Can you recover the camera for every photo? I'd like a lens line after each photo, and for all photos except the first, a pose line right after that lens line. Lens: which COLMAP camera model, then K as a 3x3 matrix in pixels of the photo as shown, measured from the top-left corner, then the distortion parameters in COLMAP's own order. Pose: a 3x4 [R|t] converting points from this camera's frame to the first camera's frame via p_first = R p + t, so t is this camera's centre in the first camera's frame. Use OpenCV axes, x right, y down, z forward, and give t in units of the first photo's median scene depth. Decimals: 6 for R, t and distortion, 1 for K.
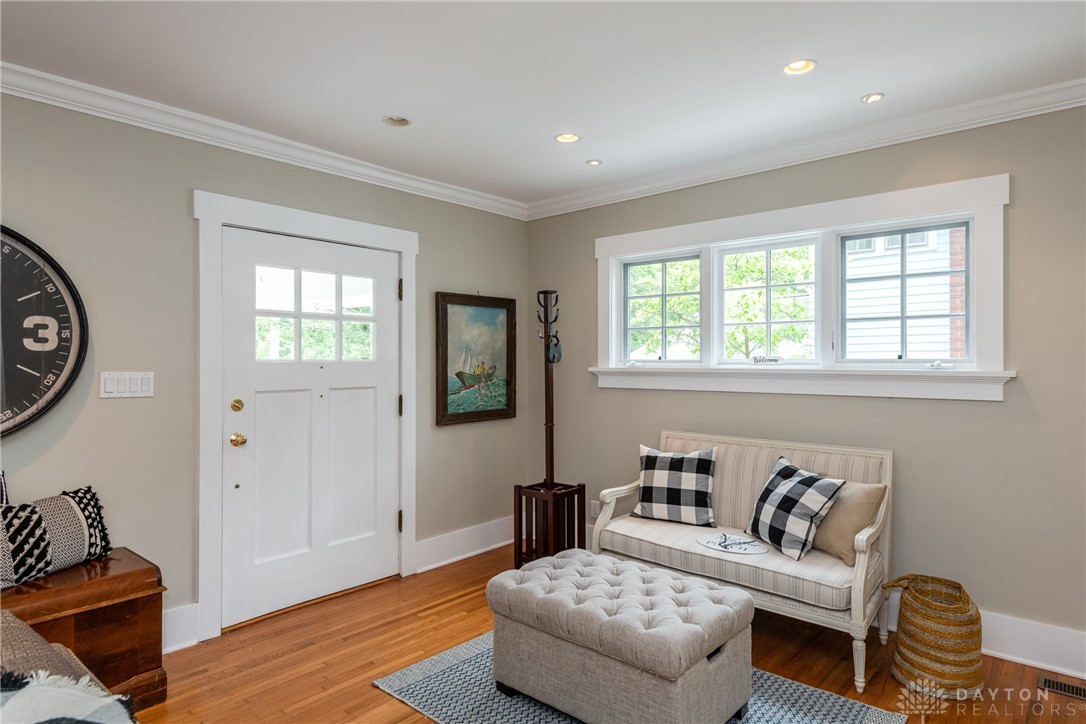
lens RADIAL K [[628.9, 0, 543.0], [0, 628.9, 362.0], [0, 0, 1]] dist [0.000371, 0.000464]
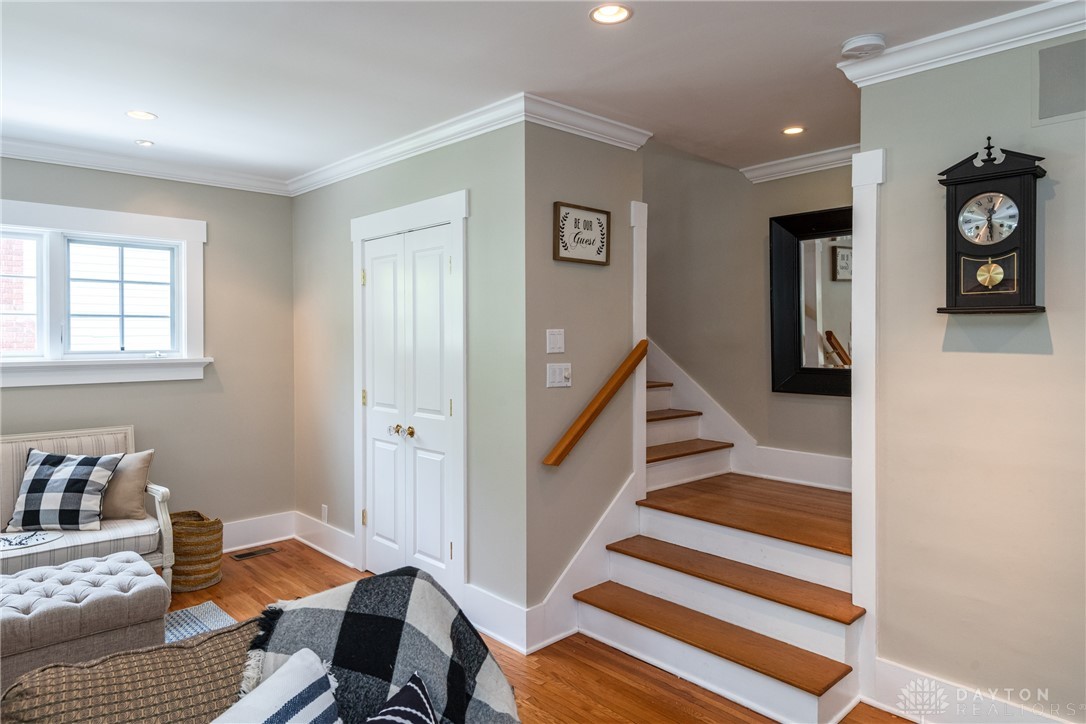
lens RADIAL K [[656.4, 0, 544.4], [0, 656.4, 355.1], [0, 0, 1]] dist [0.039985, -0.036898]
pose [[0.080871, -0.025784, 0.996391, -0.696983], [0.003534, 0.999666, 0.025581, -0.027725], [-0.996718, 0.001453, 0.080935, 0.097363]]
